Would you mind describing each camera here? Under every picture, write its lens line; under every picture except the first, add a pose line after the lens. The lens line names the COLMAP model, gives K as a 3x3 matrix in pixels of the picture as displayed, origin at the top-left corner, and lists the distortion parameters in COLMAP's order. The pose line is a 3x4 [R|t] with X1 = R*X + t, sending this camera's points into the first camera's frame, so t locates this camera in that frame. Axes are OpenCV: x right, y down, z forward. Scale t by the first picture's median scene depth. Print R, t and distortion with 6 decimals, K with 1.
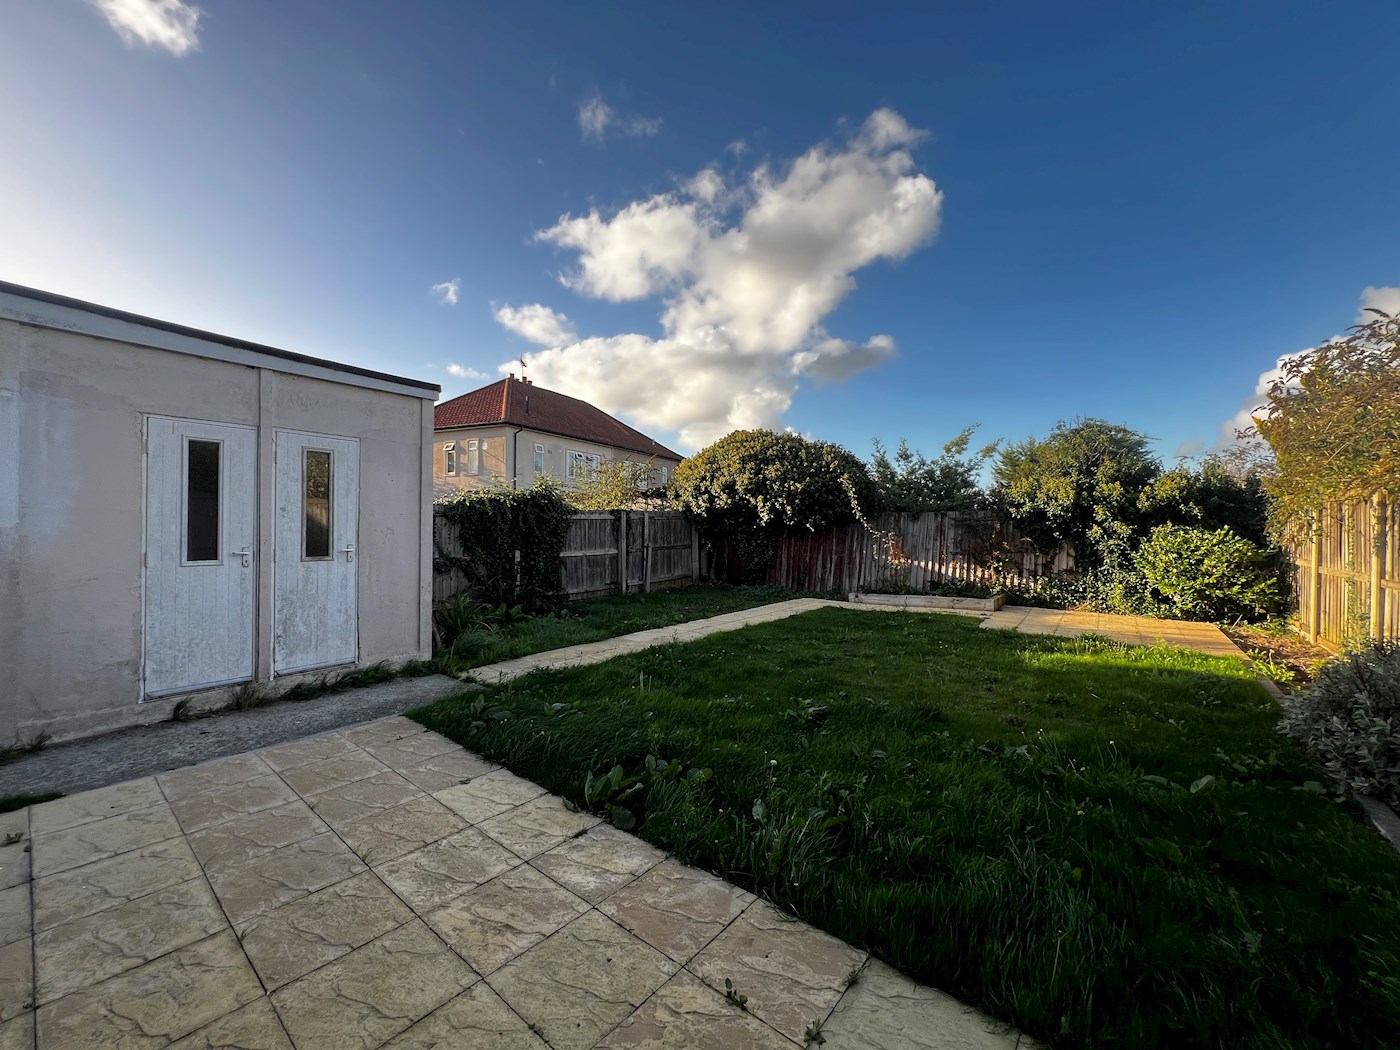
lens RADIAL K [[556.4, 0, 703.0], [0, 556.4, 524.4], [0, 0, 1]] dist [0.000416, 0.000164]
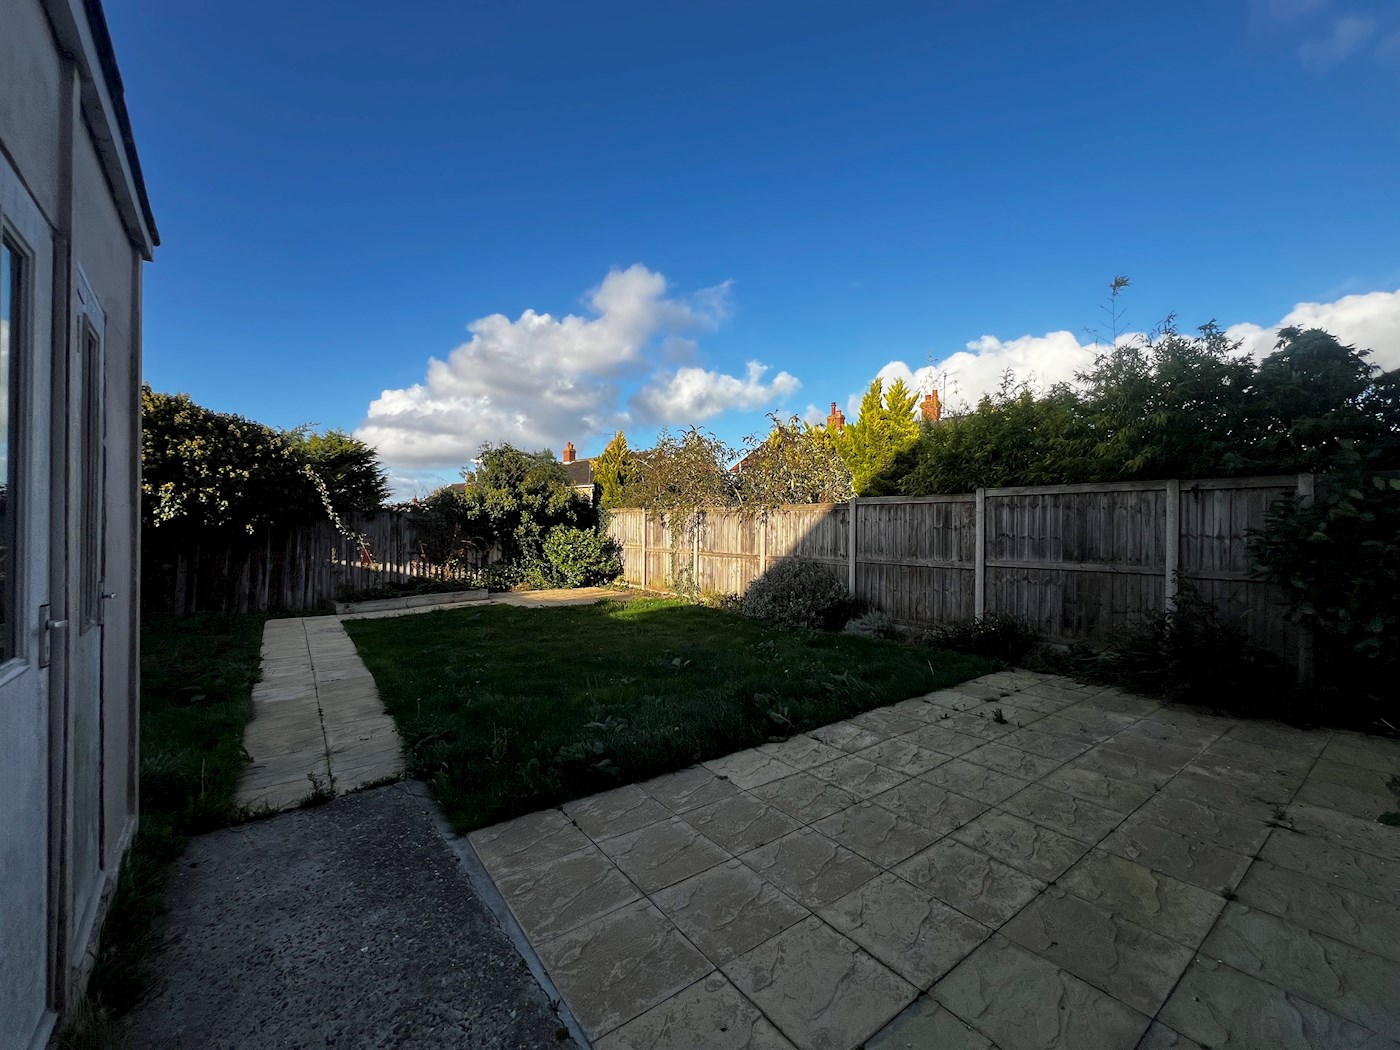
lens RADIAL K [[556.4, 0, 700.7], [0, 556.4, 527.6], [0, 0, 1]] dist [0.000416, 0.000164]
pose [[0.249230, -0.004500, 0.968434, -1.363313], [-0.002360, 0.999983, 0.005254, -0.006048], [-0.968441, -0.003595, 0.249216, 0.745699]]
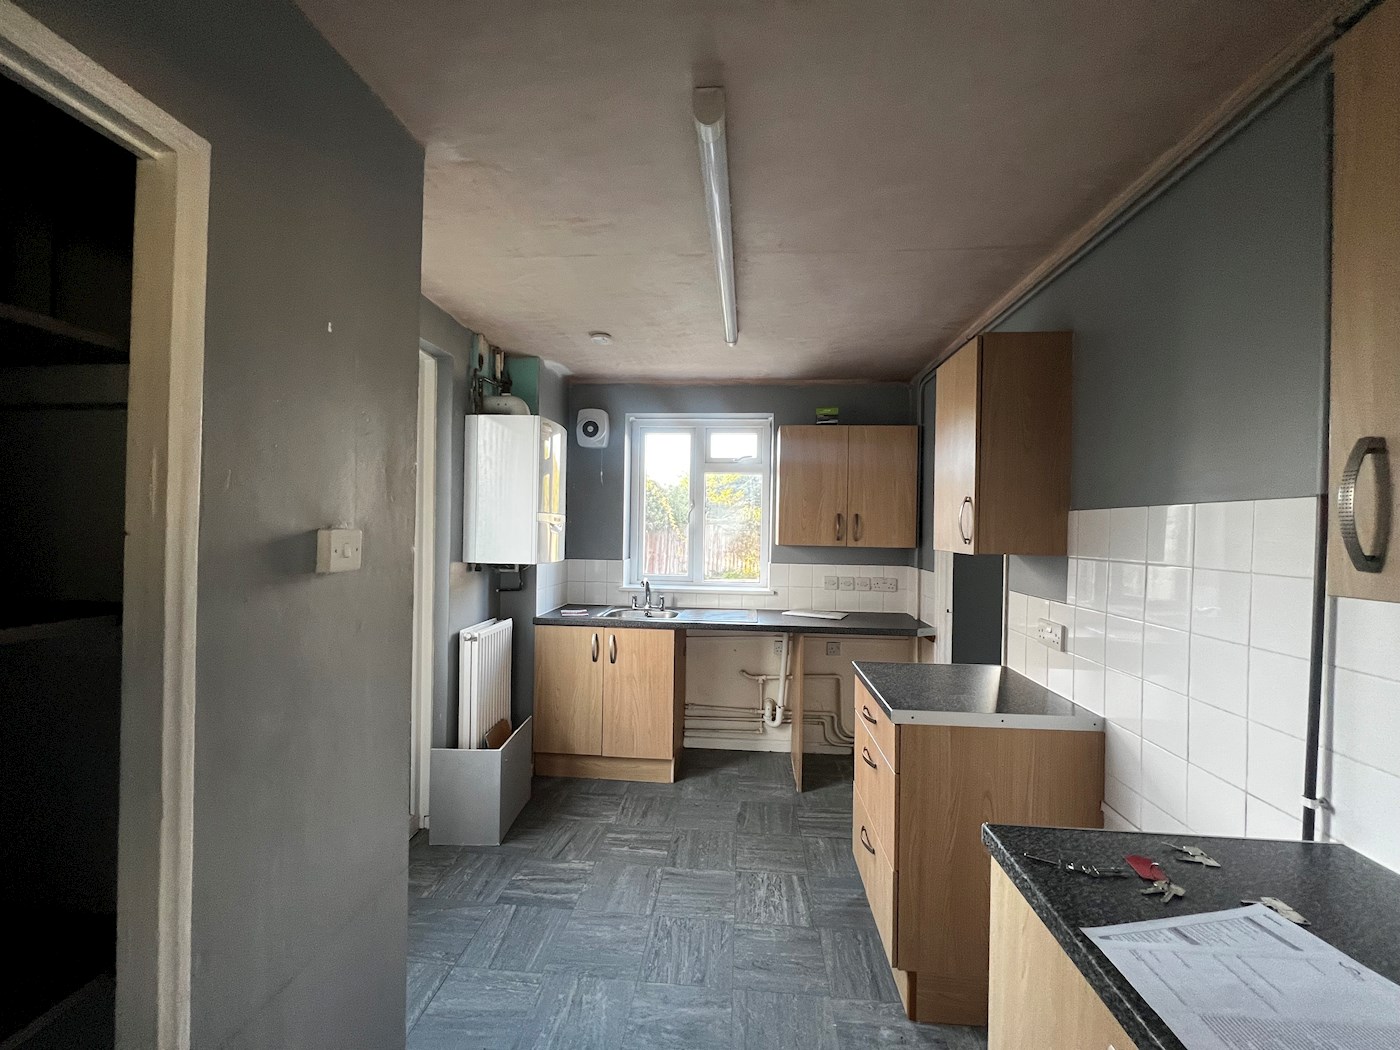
lens RADIAL K [[556.4, 0, 697.7], [0, 556.4, 531.9], [0, 0, 1]] dist [0.000416, 0.000164]
pose [[0.829486, 0.002611, 0.558522, -1.571603], [-0.007191, 0.999956, 0.006006, -0.037749], [-0.558482, -0.008998, 0.829468, -0.783328]]
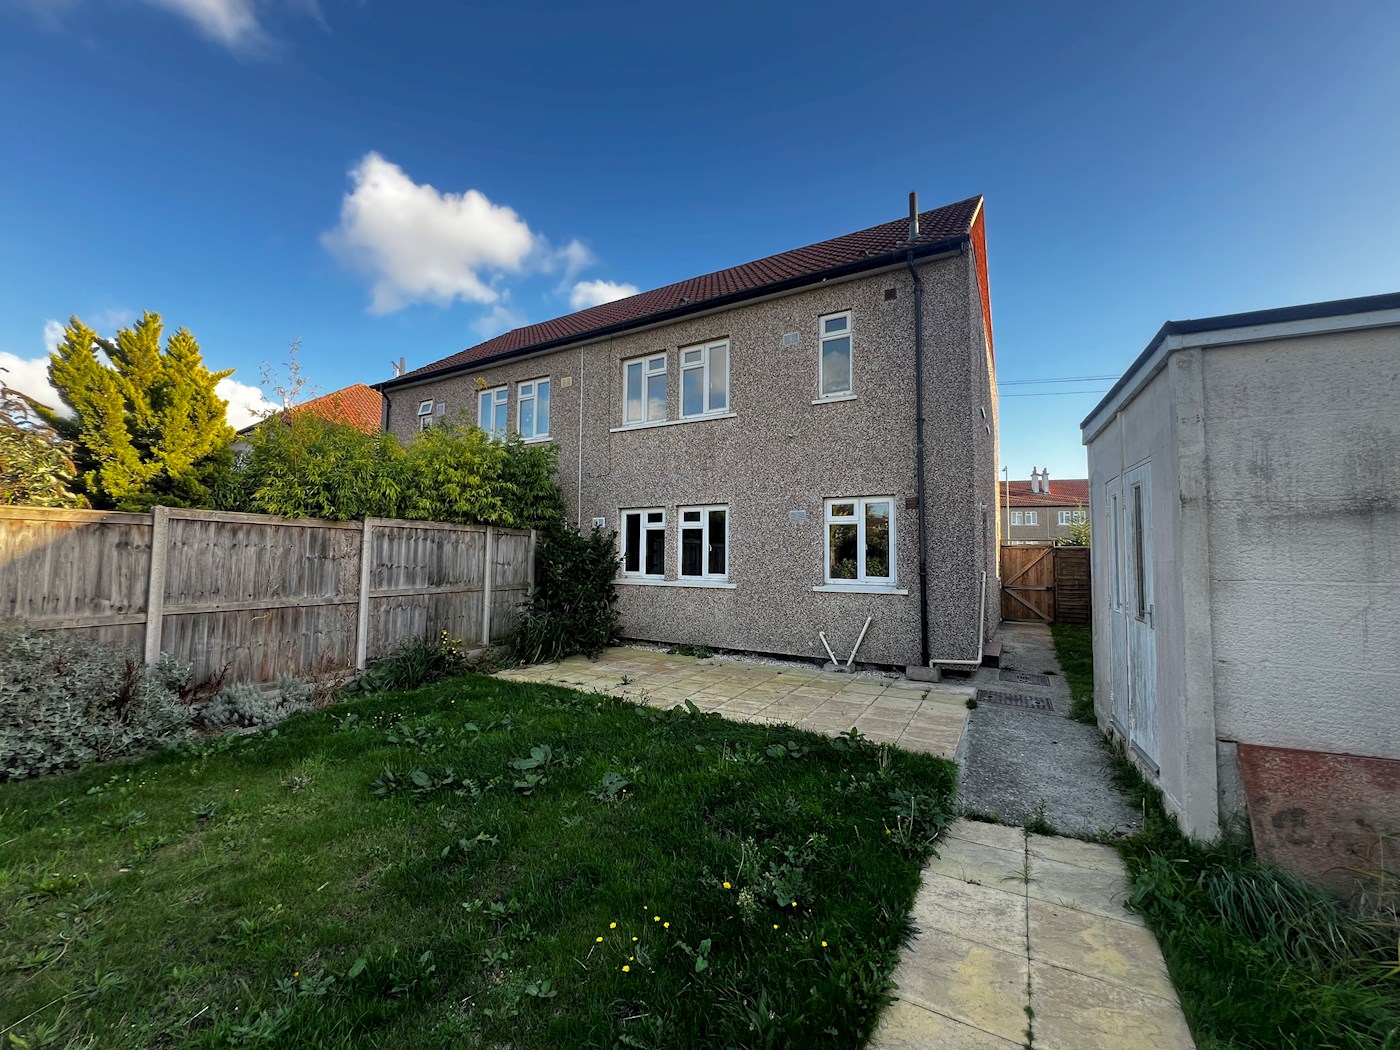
lens RADIAL K [[556.4, 0, 697.7], [0, 556.4, 524.9], [0, 0, 1]] dist [0.000416, 0.000164]
pose [[-0.987381, -0.027842, -0.155897, 0.100153], [-0.019063, 0.998162, -0.057528, -0.023178], [0.157212, -0.053830, -0.986097, 2.450697]]
